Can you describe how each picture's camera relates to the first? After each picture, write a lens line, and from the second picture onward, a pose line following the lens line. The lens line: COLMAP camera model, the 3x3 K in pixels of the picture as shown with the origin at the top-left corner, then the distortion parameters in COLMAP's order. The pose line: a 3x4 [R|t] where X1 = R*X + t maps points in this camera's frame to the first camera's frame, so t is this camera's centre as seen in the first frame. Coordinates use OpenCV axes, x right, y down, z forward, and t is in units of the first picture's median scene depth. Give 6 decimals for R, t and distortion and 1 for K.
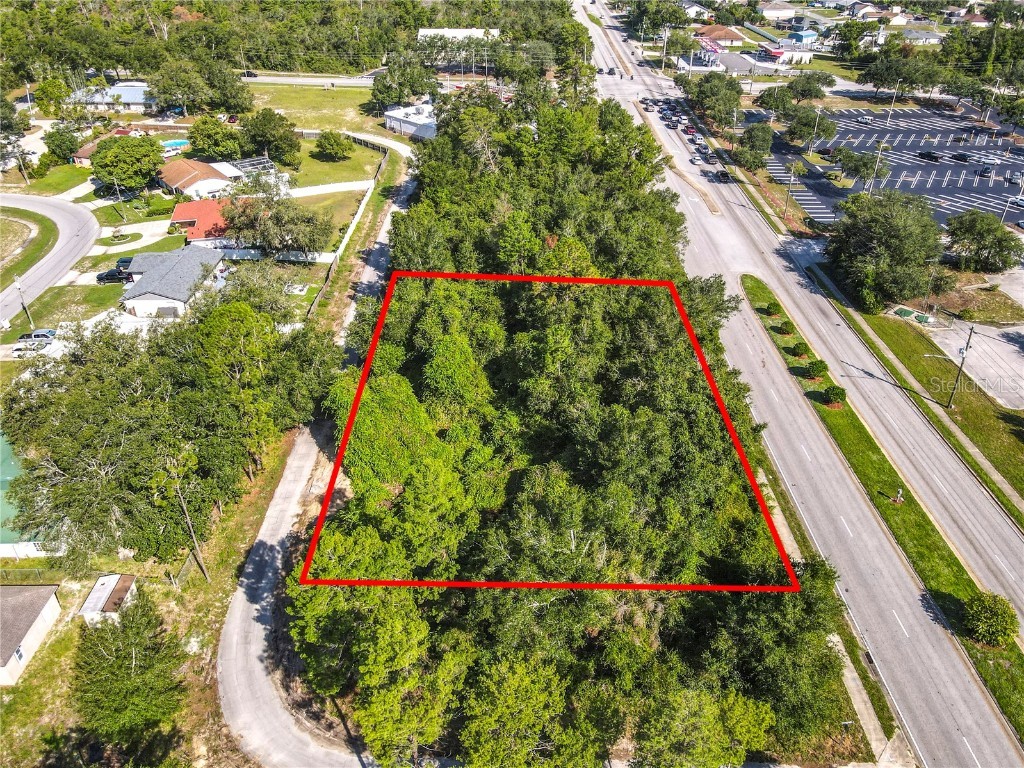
lens RADIAL K [[745.6, 0, 521.8], [0, 745.6, 386.9], [0, 0, 1]] dist [0.021576, 0.002949]
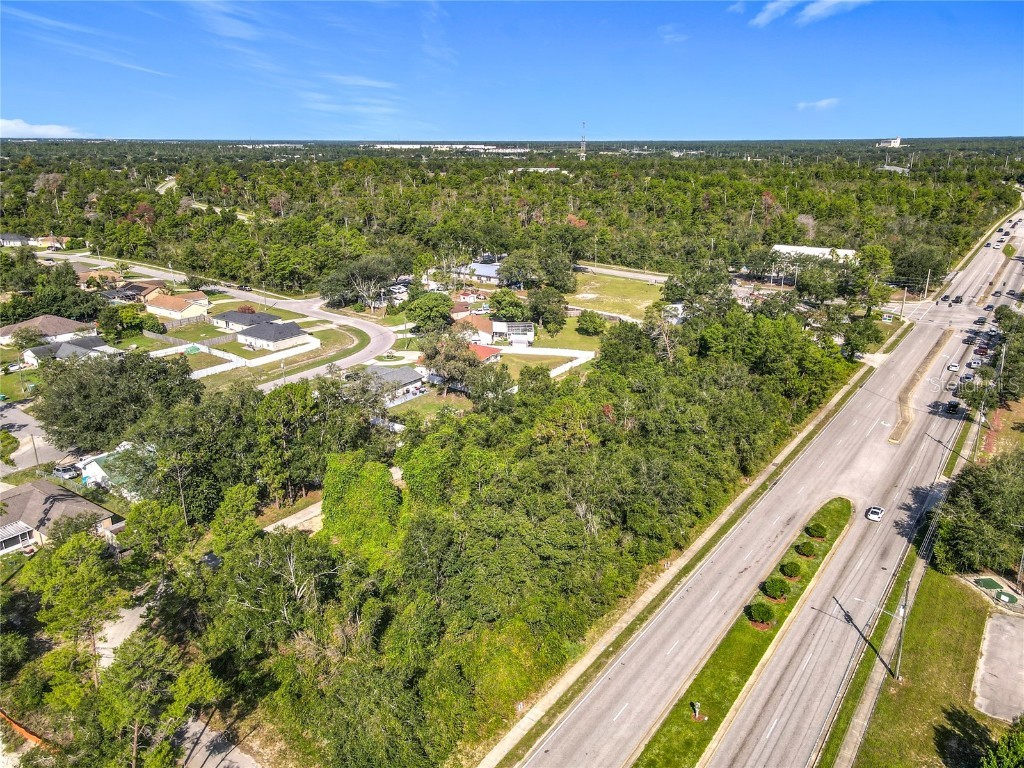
lens RADIAL K [[748.6, 0, 521.6], [0, 748.6, 390.3], [0, 0, 1]] dist [0.020964, 0.040563]
pose [[0.808694, 0.183371, -0.558917, 0.526351], [-0.316987, 0.936255, -0.151477, -0.009970], [0.495513, 0.299668, 0.815271, 0.010722]]
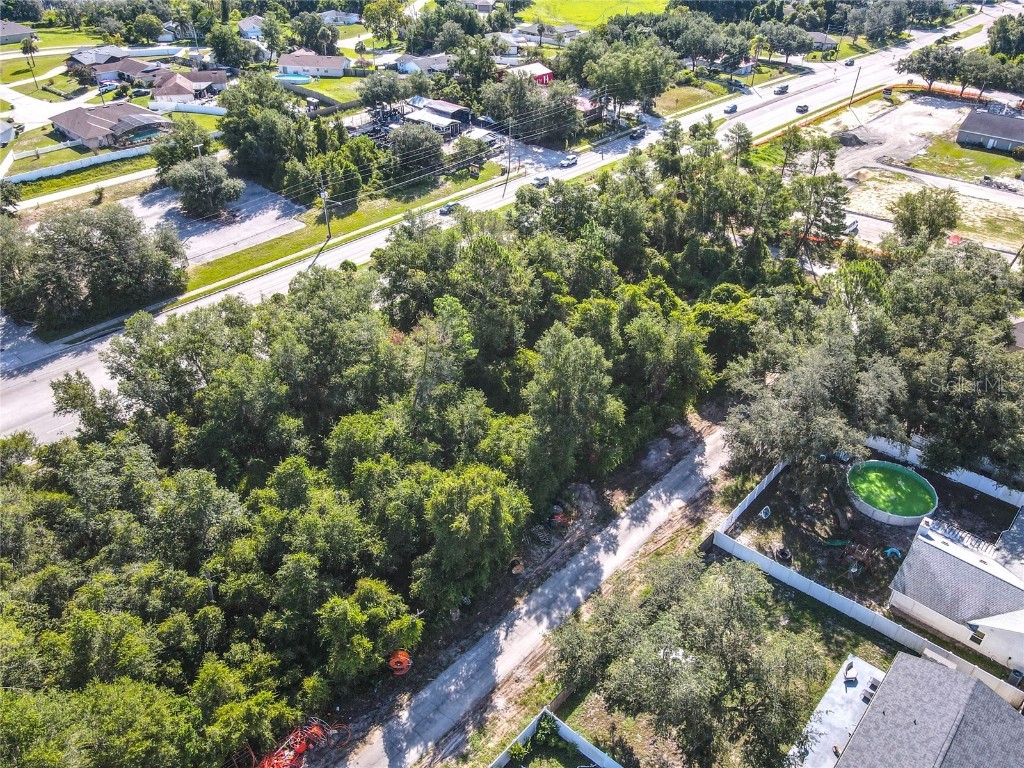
lens RADIAL K [[761.7, 0, 514.6], [0, 761.7, 372.5], [0, 0, 1]] dist [0.003268, 0.033901]
pose [[-0.731650, -0.393062, 0.556948, -0.444294], [0.353352, 0.480009, 0.802954, -0.691183], [-0.582950, 0.784279, -0.212309, 1.053243]]
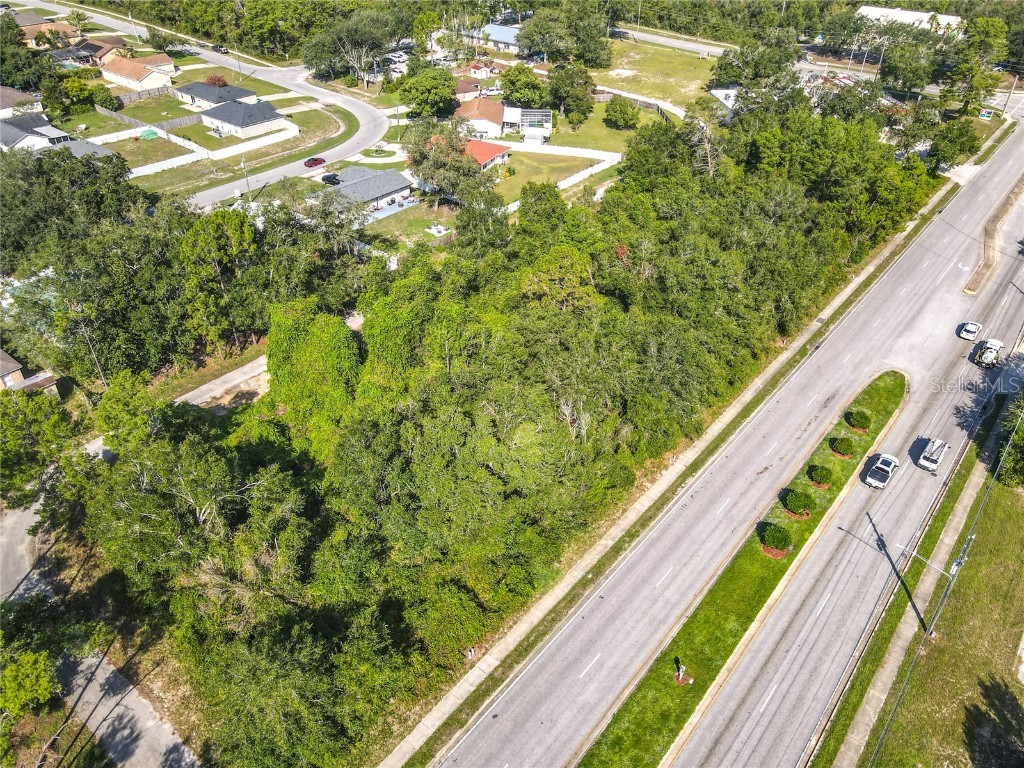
lens RADIAL K [[754.1, 0, 520.4], [0, 754.1, 398.0], [0, 0, 1]] dist [0.014401, 0.008379]
pose [[0.774067, 0.379992, -0.506386, 0.448561], [-0.354515, 0.922845, 0.150587, -0.117870], [0.524537, 0.062957, 0.849057, 0.161019]]
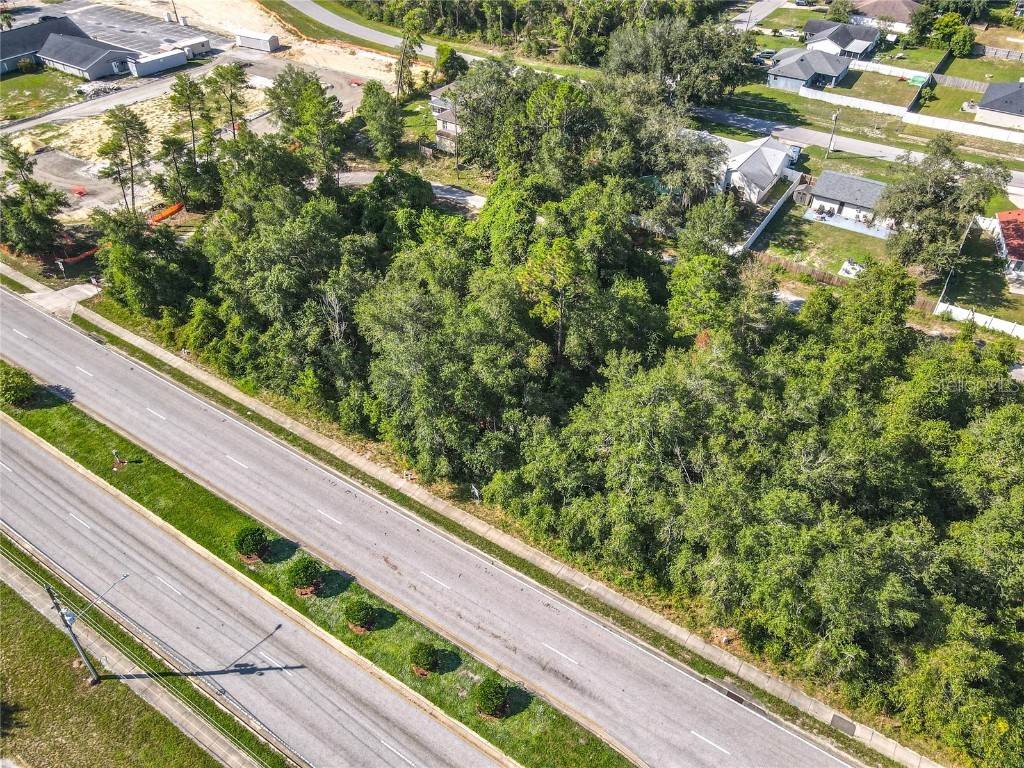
lens RADIAL K [[766.7, 0, 522.2], [0, 766.7, 367.6], [0, 0, 1]] dist [0.002873, 0.027933]
pose [[-0.554230, 0.512545, -0.655841, 0.535561], [-0.465472, 0.462358, 0.754692, -0.572147], [0.690047, 0.723549, -0.017677, 0.869095]]
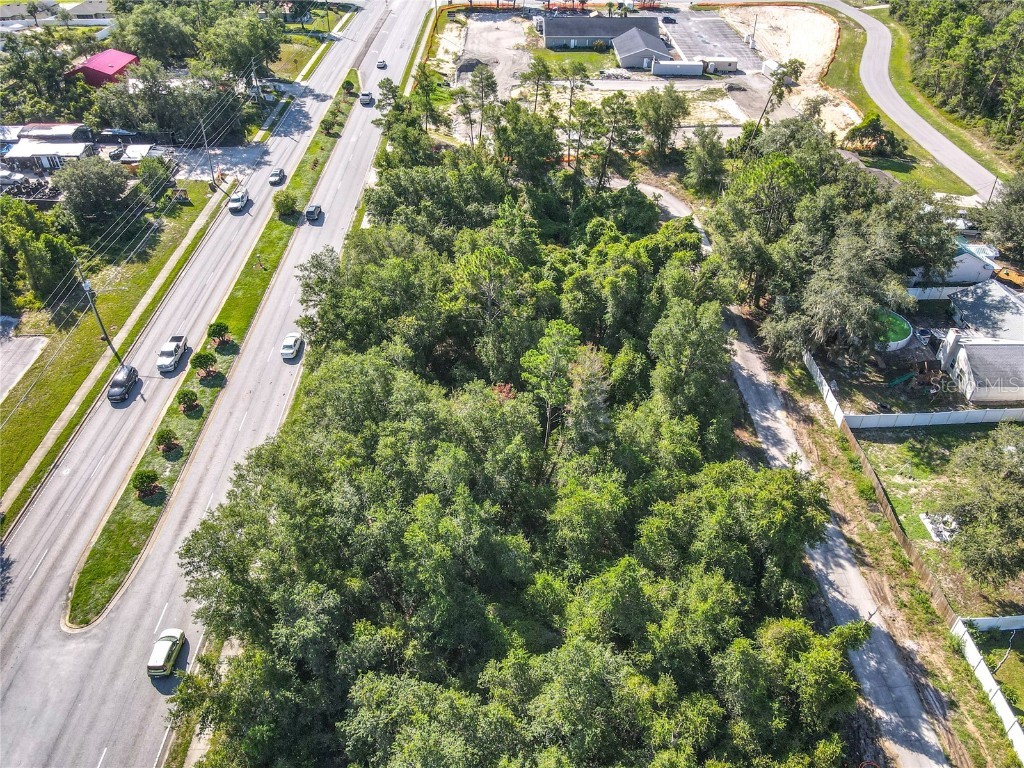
lens RADIAL K [[761.4, 0, 515.9], [0, 761.4, 375.1], [0, 0, 1]] dist [0.020879, -0.001132]
pose [[-0.999961, -0.006526, -0.005944, 0.030569], [-0.007799, 0.337713, 0.941217, -0.738783], [-0.004135, 0.941227, -0.337751, 1.127718]]
